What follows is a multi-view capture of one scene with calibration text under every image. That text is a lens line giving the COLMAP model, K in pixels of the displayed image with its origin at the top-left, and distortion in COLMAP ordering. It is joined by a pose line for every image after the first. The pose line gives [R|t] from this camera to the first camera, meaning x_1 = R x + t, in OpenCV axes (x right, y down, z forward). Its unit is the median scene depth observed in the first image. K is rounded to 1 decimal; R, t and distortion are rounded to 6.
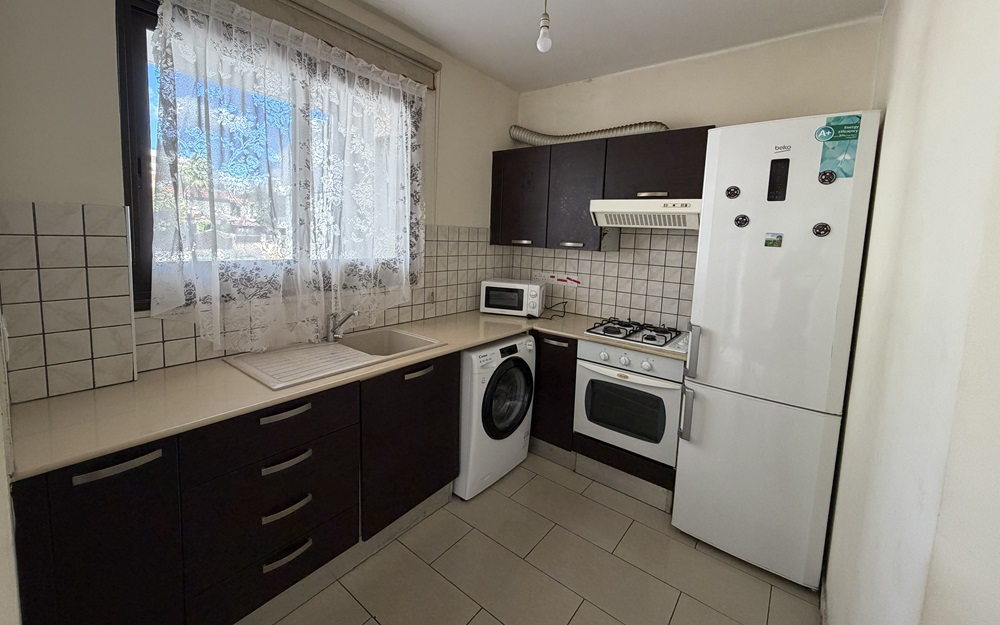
lens RADIAL K [[399.8, 0, 486.3], [0, 399.8, 274.8], [0, 0, 1]] dist [0.001663, 0.000380]
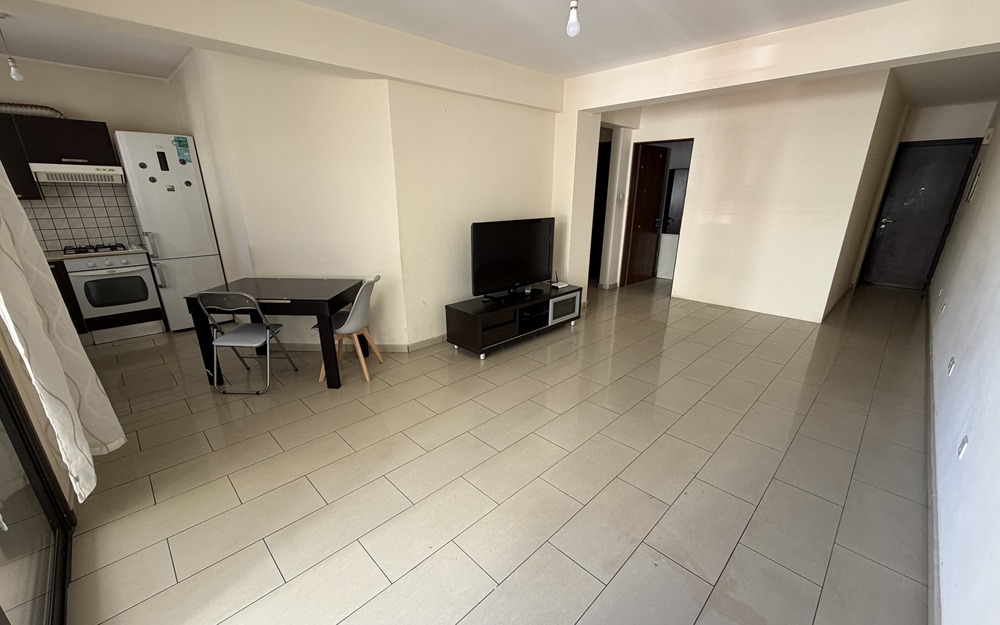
lens RADIAL K [[399.8, 0, 500.8], [0, 399.8, 322.0], [0, 0, 1]] dist [0.001663, 0.000380]
pose [[0.116711, -0.343199, 0.931984, -1.268509], [0.109943, 0.937094, 0.331312, 0.069422], [-0.987062, 0.063797, 0.147102, -1.012231]]
